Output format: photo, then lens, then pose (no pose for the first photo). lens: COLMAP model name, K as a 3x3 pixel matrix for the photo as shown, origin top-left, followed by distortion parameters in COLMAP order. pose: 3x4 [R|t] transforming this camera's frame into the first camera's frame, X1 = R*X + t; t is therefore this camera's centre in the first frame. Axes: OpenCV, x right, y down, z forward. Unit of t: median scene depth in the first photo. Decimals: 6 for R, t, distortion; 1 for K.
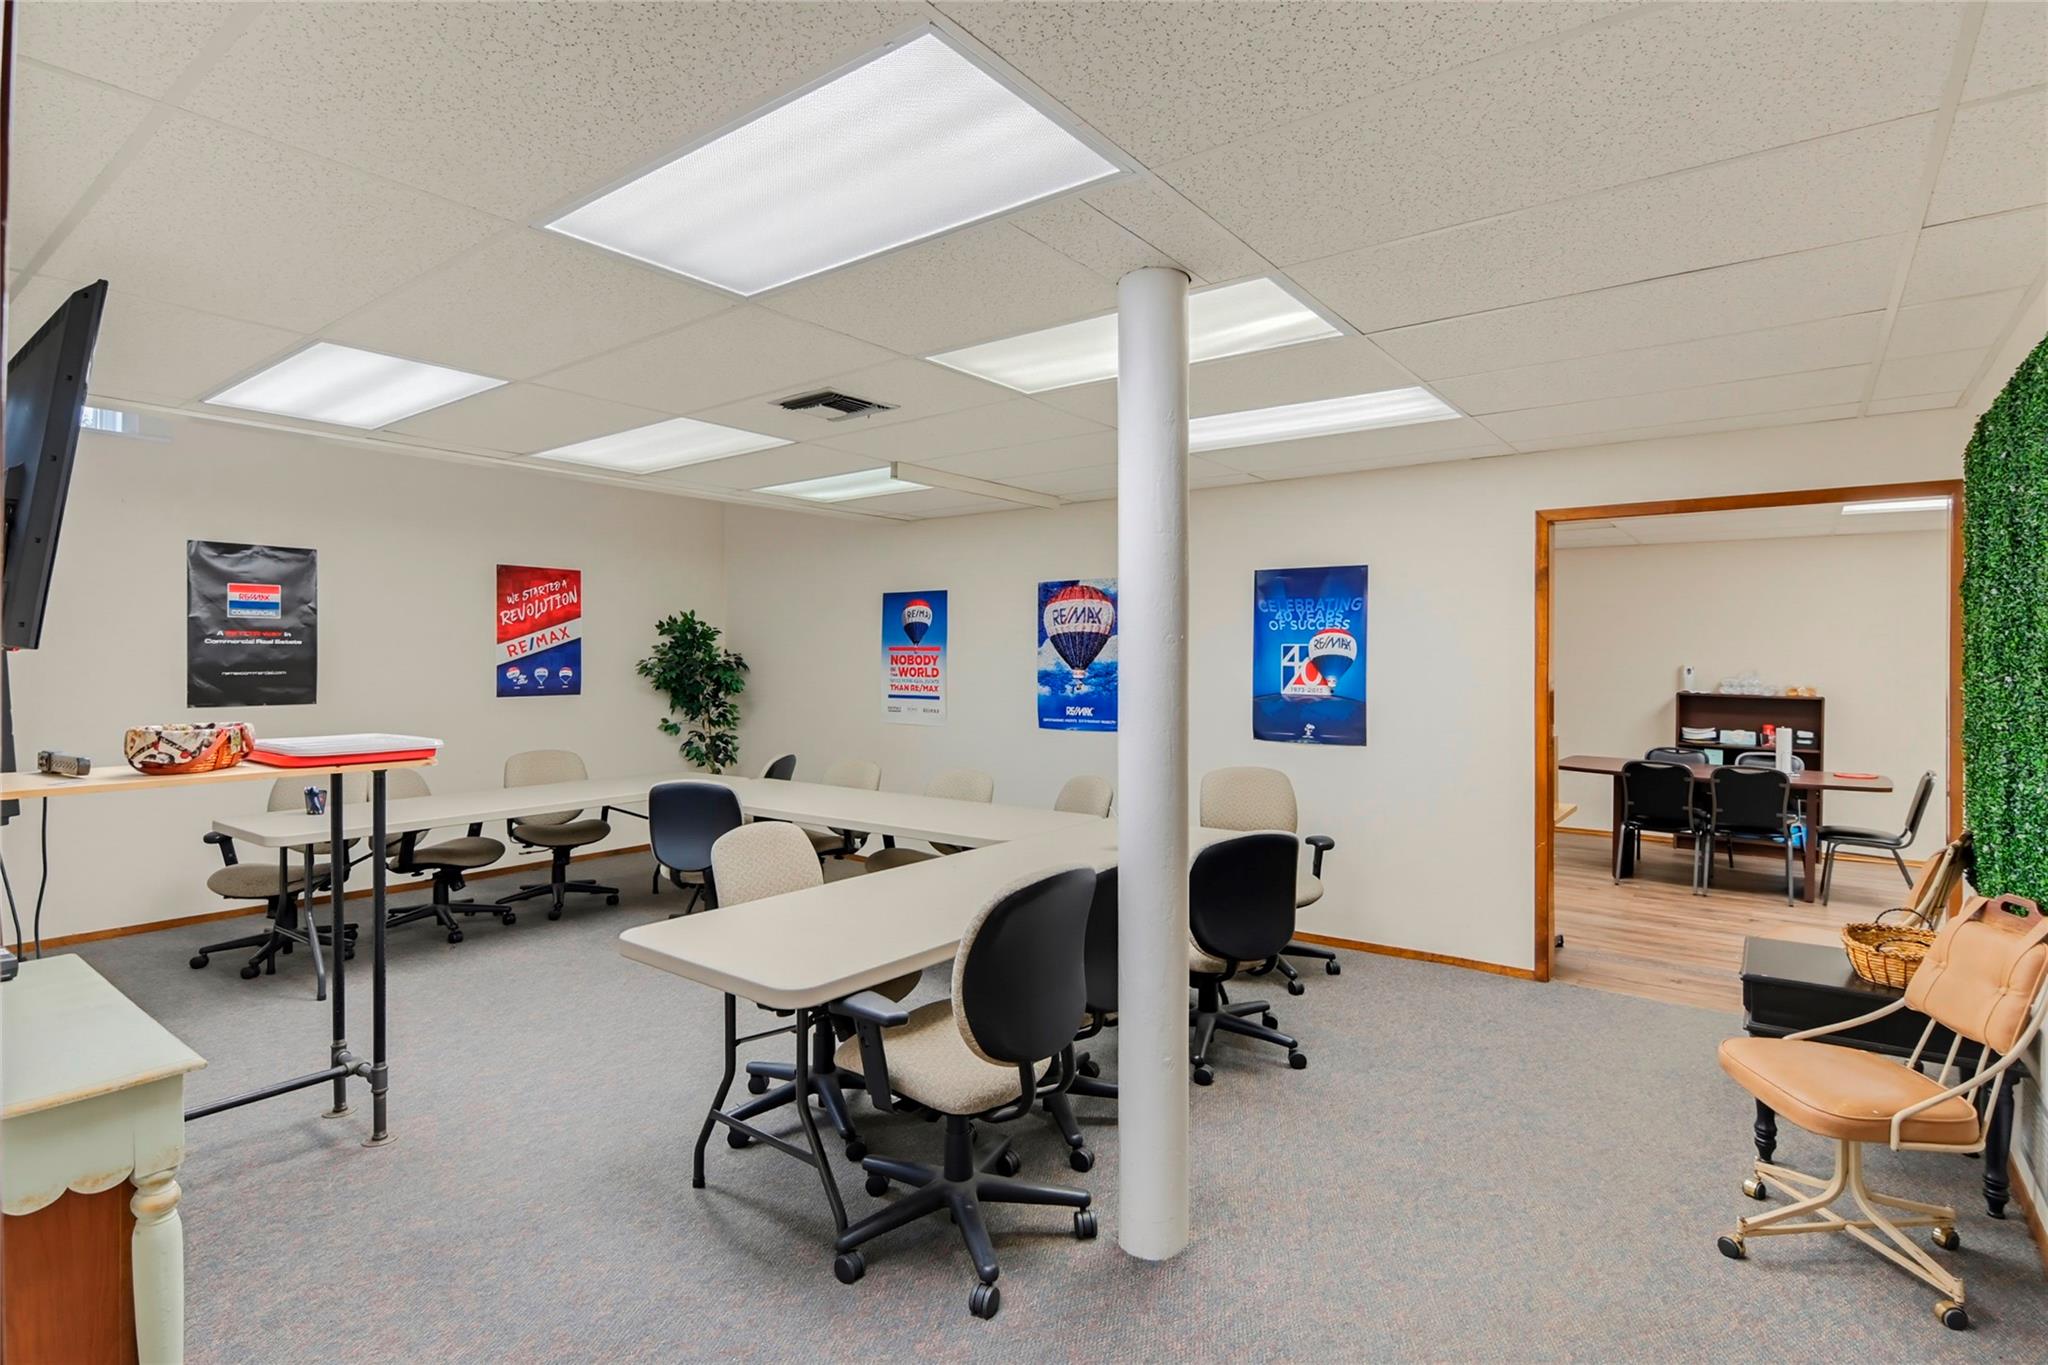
lens RADIAL K [[1024.8, 0, 1019.9], [0, 1024.8, 675.0], [0, 0, 1]] dist [0.003683, 0.000111]
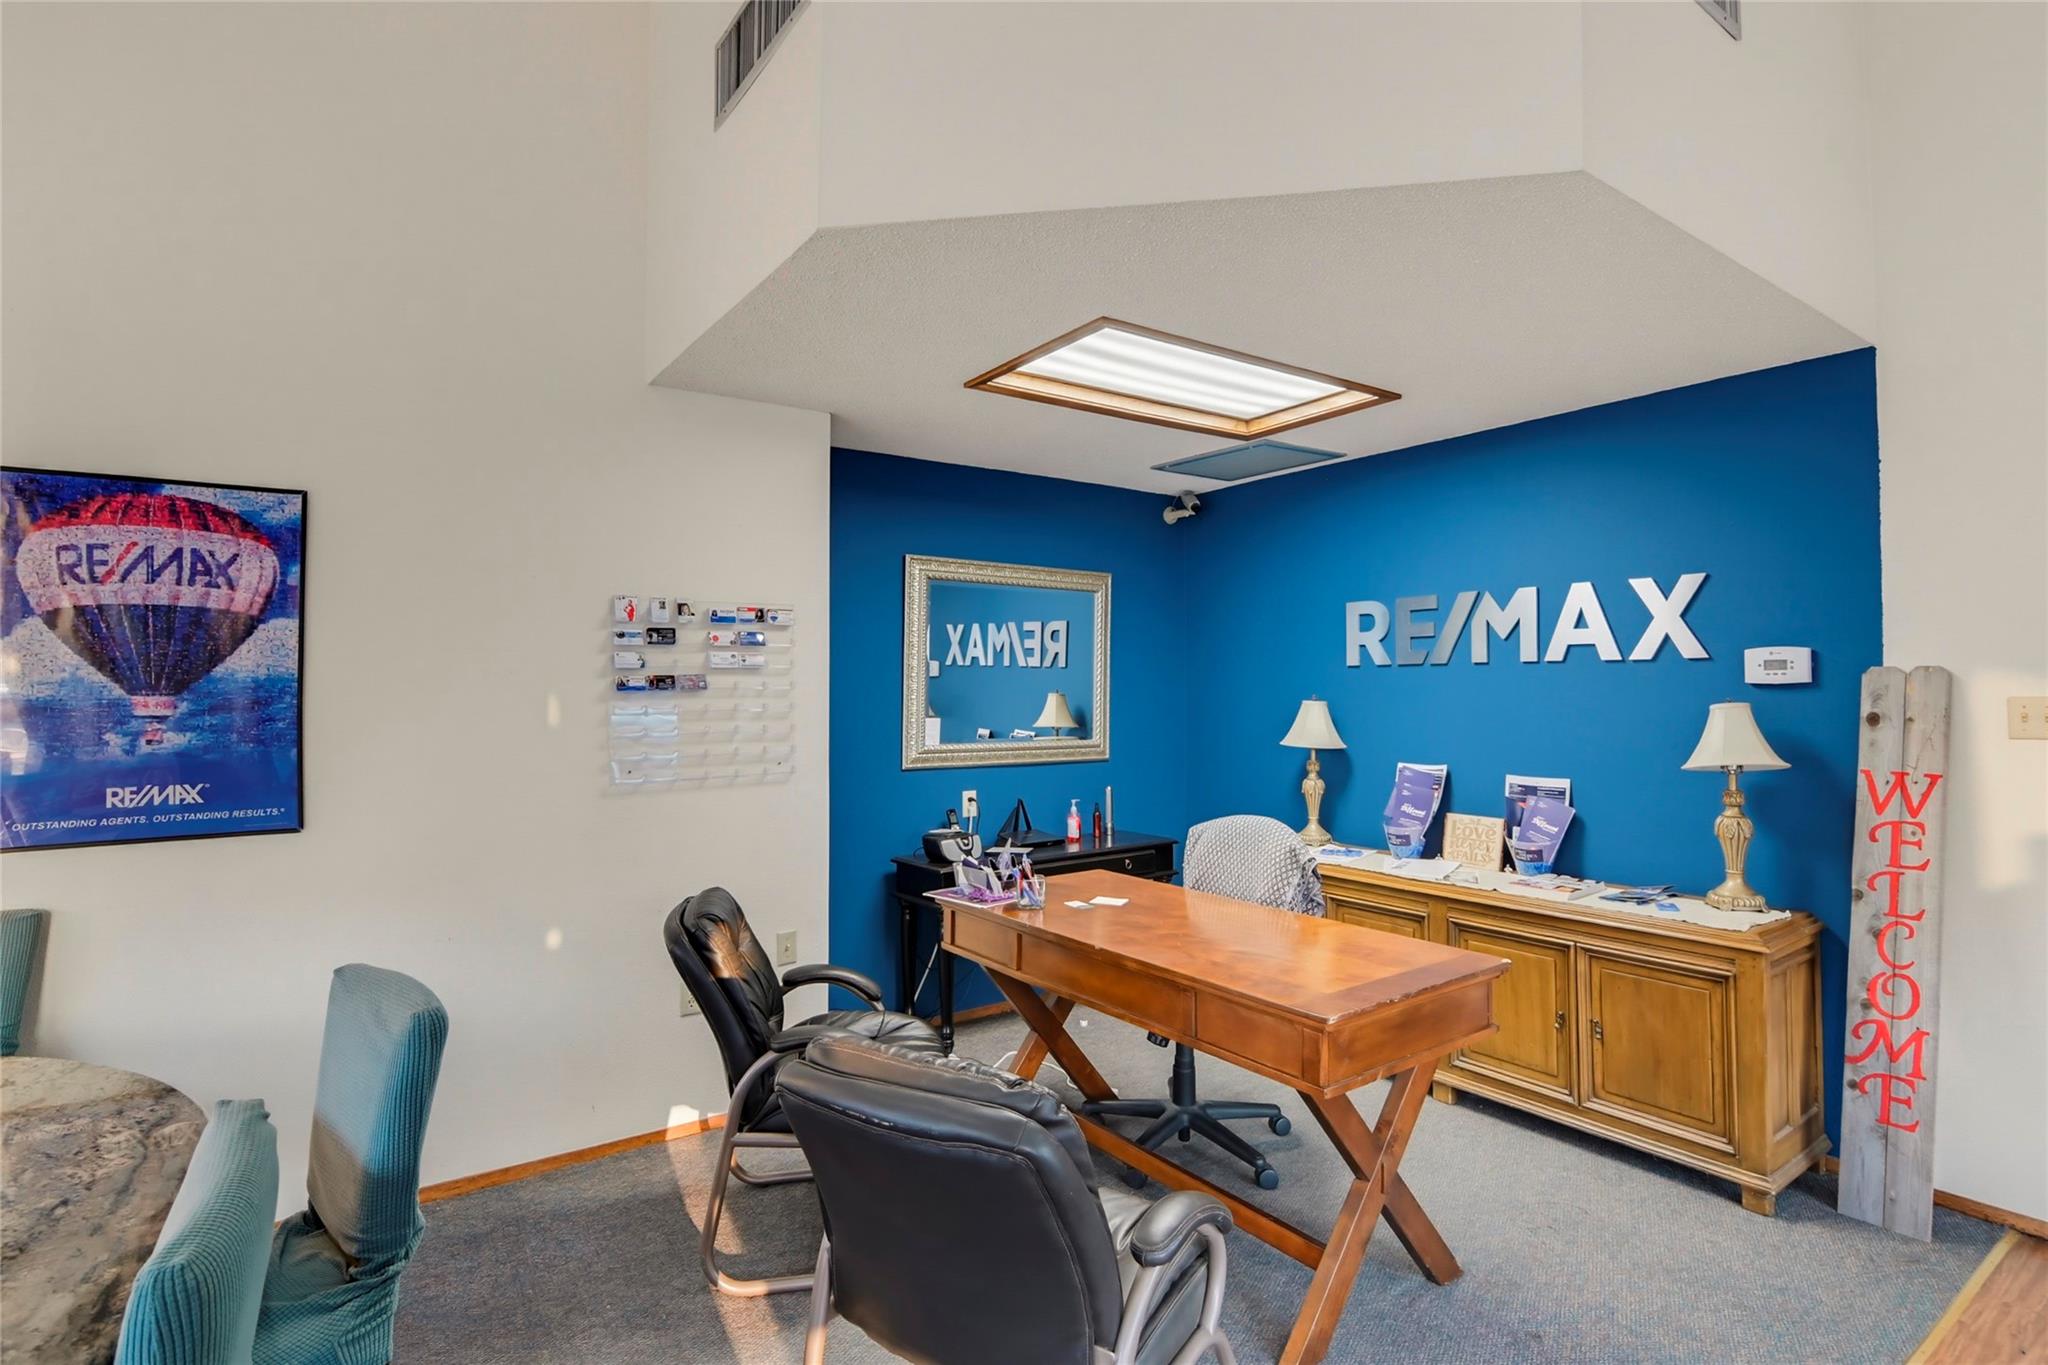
lens RADIAL K [[1024.8, 0, 1020.4], [0, 1024.8, 669.0], [0, 0, 1]] dist [0.003683, 0.000111]
pose [[0.300886, 0.014833, 0.953545, -0.236193], [0.016044, 0.999659, -0.020612, -0.001803], [-0.953525, 0.021501, 0.300545, 0.540298]]
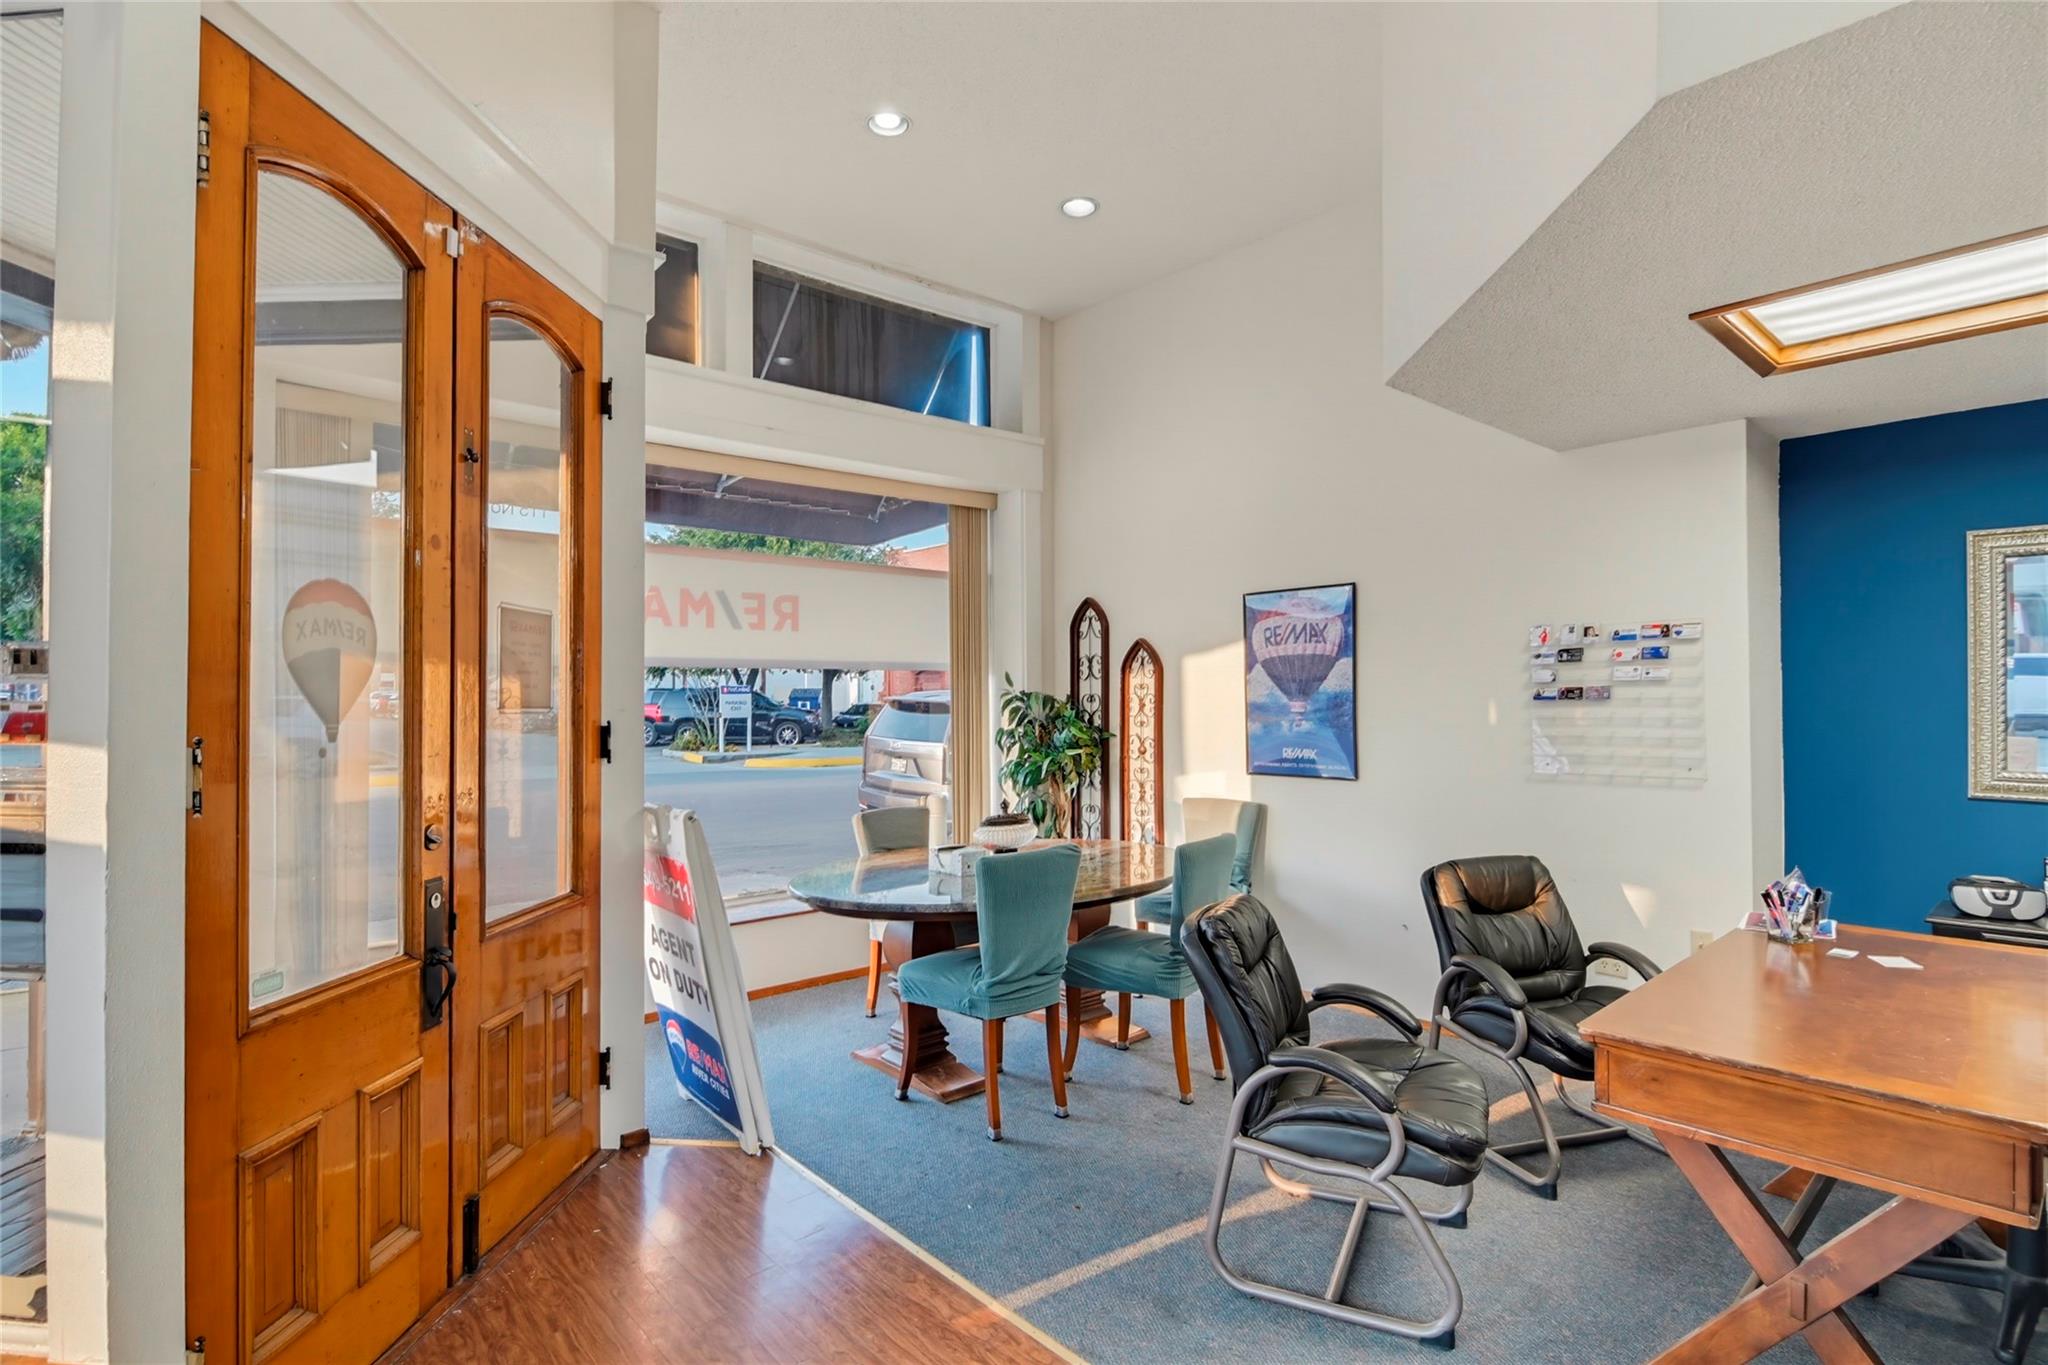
lens RADIAL K [[1024.8, 0, 1021.0], [0, 1024.8, 690.2], [0, 0, 1]] dist [0.003683, 0.000111]
pose [[0.980923, -0.008285, -0.194221, 0.000493], [0.005030, 0.999839, -0.017247, -0.001386], [0.194332, 0.015941, 0.980806, 0.173203]]
